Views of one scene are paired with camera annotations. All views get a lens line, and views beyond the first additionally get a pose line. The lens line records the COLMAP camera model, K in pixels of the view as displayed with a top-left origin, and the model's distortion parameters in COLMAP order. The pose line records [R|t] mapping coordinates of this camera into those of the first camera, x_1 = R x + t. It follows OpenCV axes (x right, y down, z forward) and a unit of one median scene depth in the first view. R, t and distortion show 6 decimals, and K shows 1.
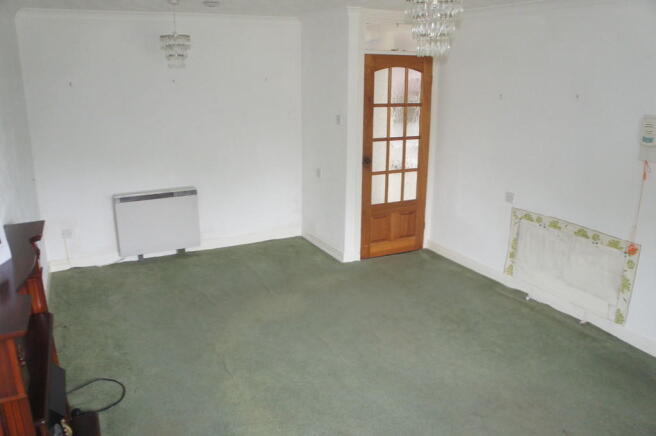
lens RADIAL K [[532.6, 0, 325.8], [0, 532.6, 217.0], [0, 0, 1]] dist [-0.173737, 0.123553]
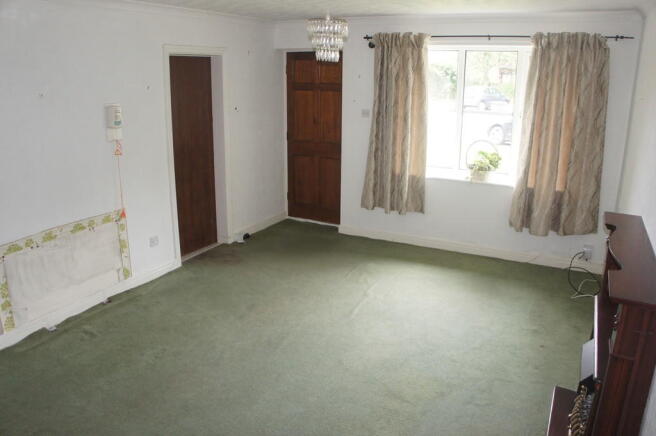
lens RADIAL K [[532.6, 0, 327.9], [0, 532.6, 219.5], [0, 0, 1]] dist [-0.173737, 0.123553]
pose [[-0.616092, -0.209044, 0.759429, -0.506659], [0.204140, 0.888822, 0.410271, -0.262451], [-0.760761, 0.407794, -0.504922, 0.983733]]
